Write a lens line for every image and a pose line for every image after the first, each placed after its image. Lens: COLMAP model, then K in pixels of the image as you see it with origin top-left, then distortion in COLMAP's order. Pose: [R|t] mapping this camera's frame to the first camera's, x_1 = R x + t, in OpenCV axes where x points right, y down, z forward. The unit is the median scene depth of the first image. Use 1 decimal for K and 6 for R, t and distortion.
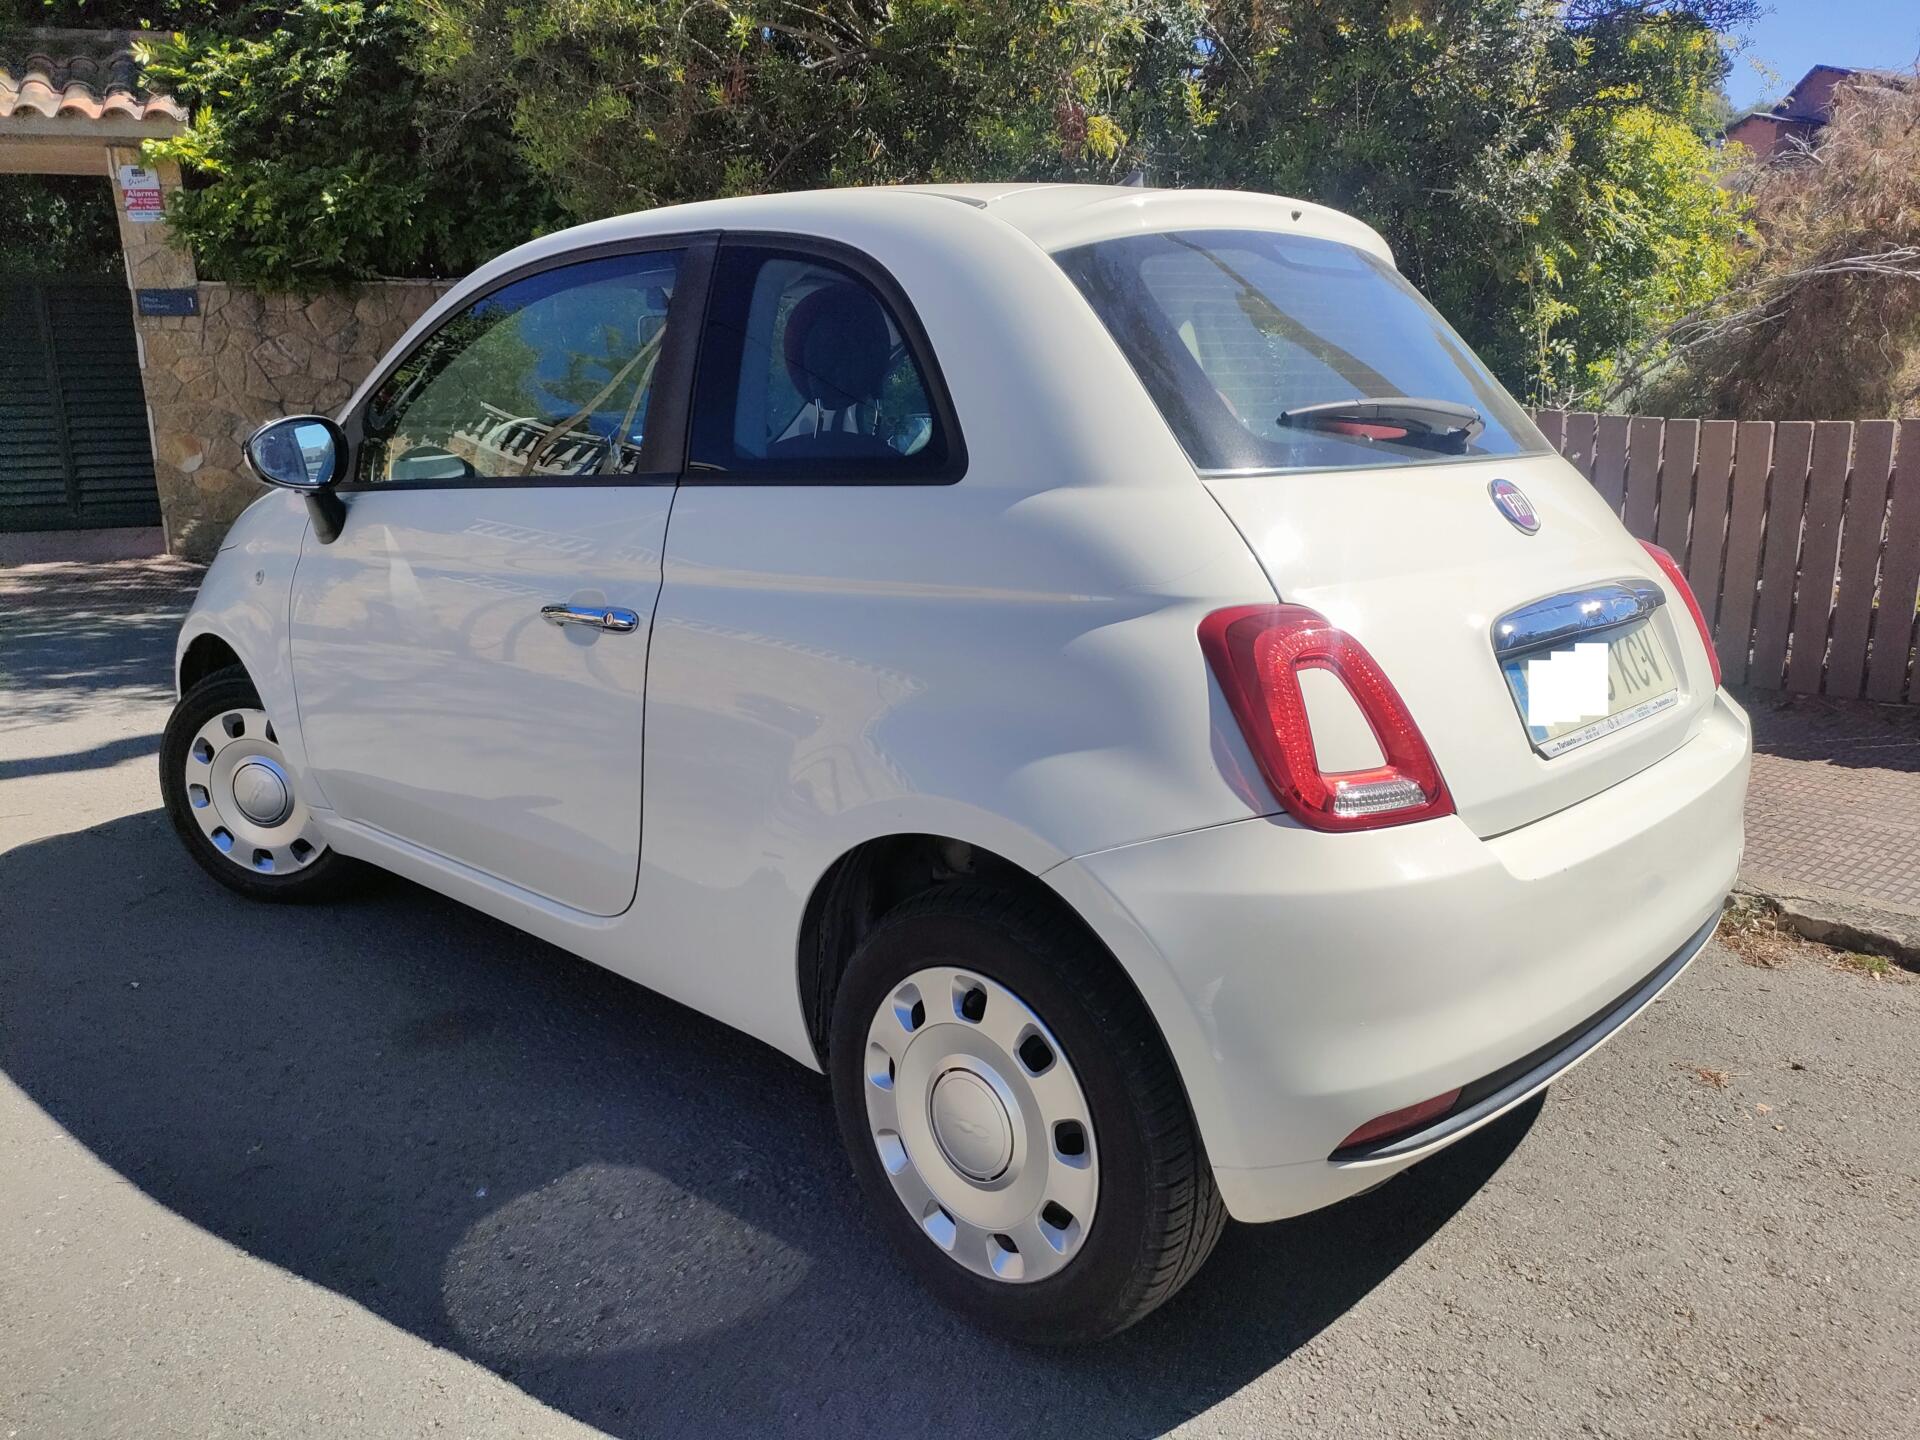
lens RADIAL K [[1427.1, 0, 955.9], [0, 1427.1, 721.4], [0, 0, 1]] dist [0.016203, 0.001215]
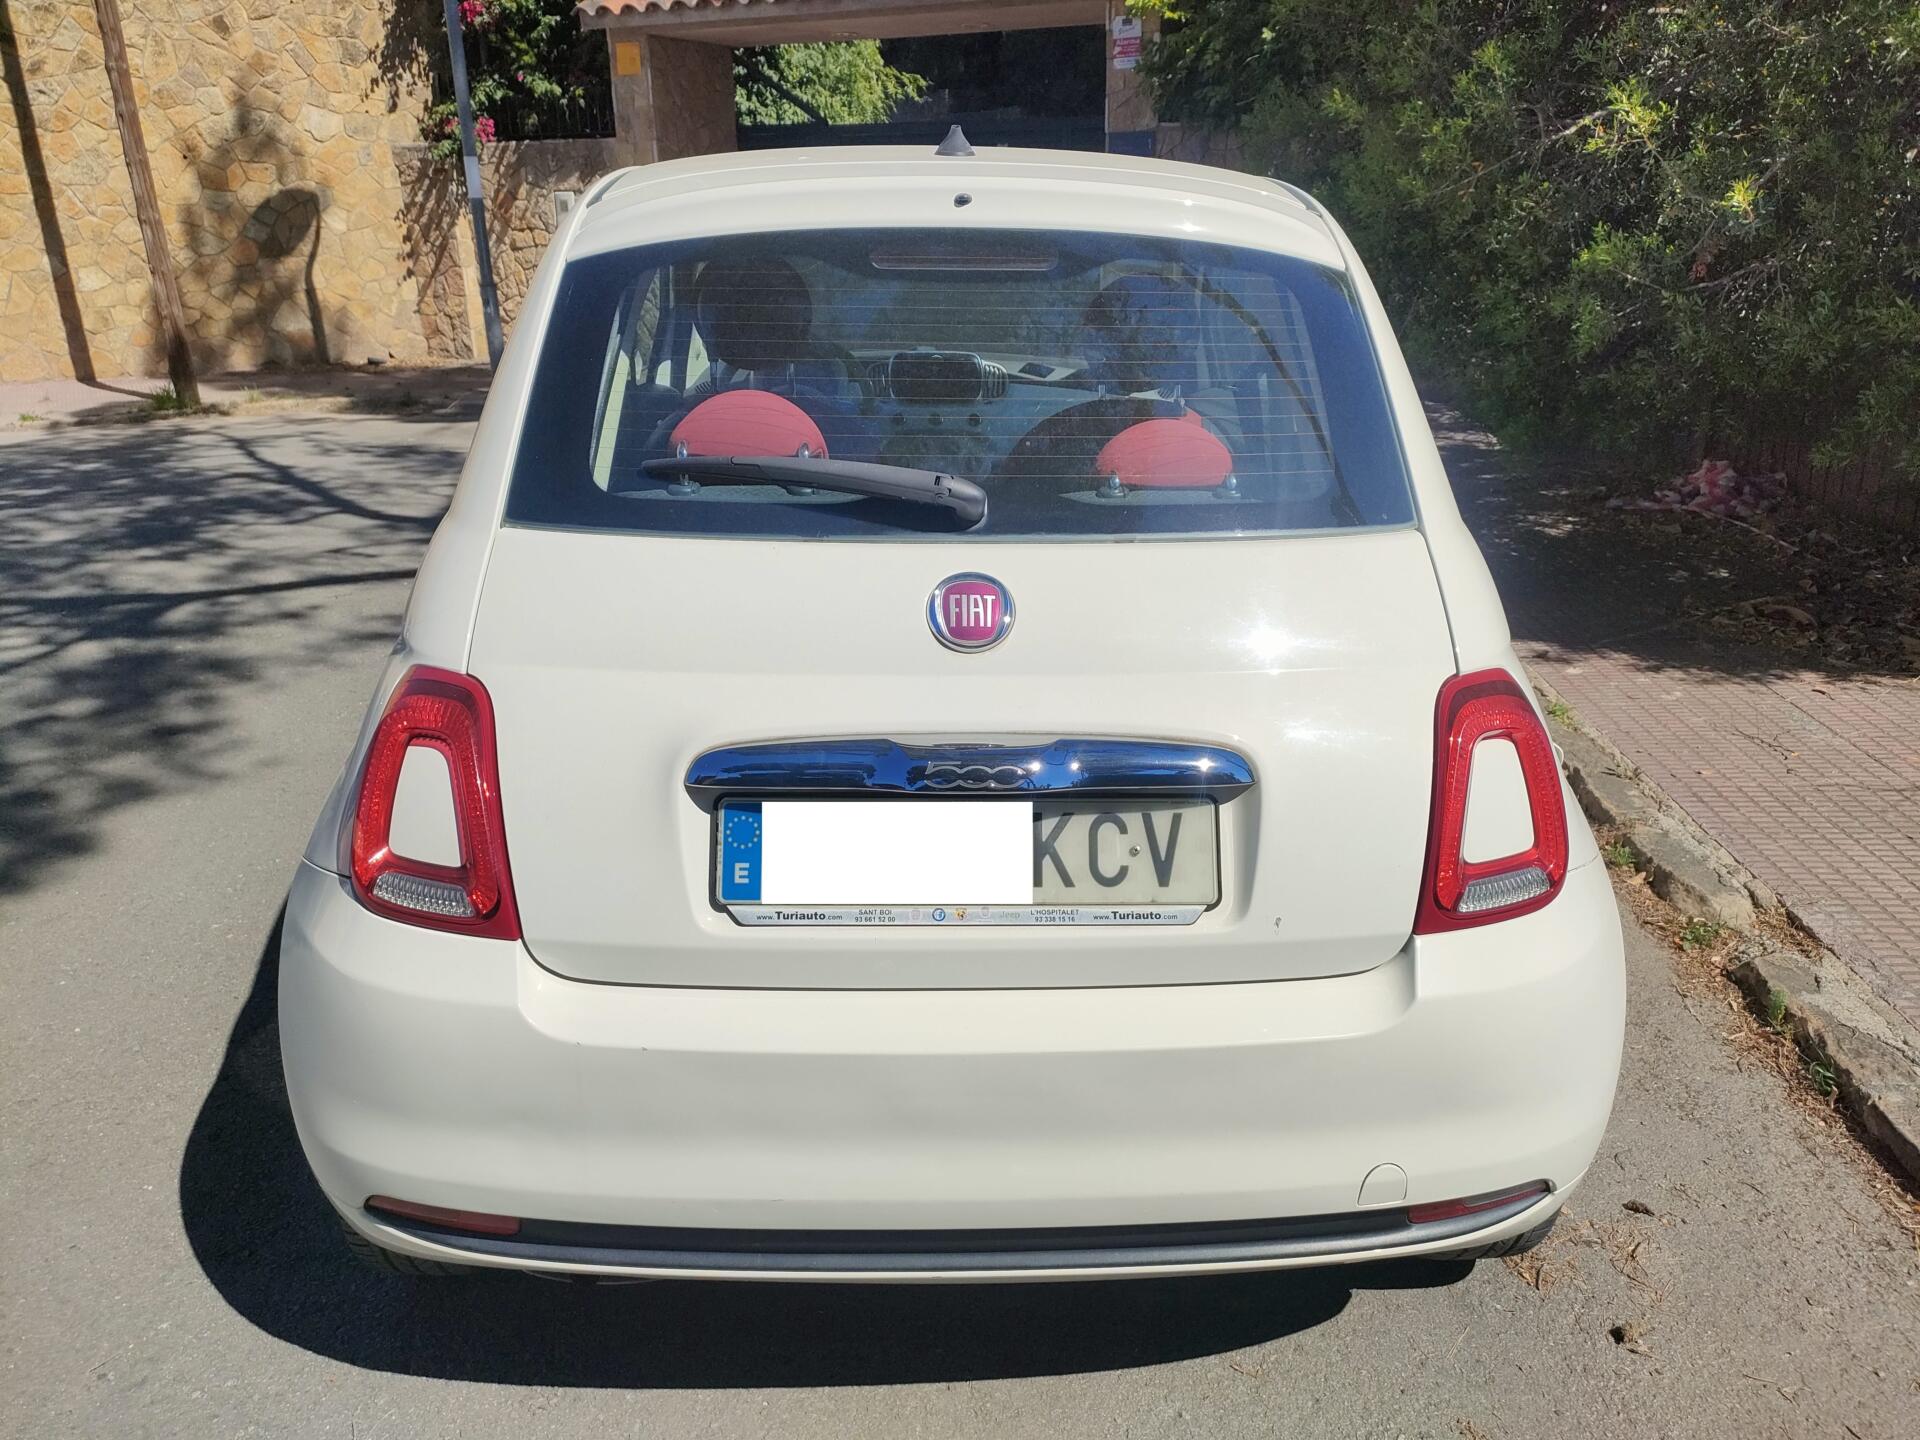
lens RADIAL K [[1427.1, 0, 955.8], [0, 1427.1, 721.7], [0, 0, 1]] dist [0.016203, 0.001215]
pose [[0.719834, 0.252032, -0.646776, 0.365594], [-0.169057, 0.967354, 0.188799, -0.096199], [0.673244, -0.026562, 0.738943, 0.171391]]
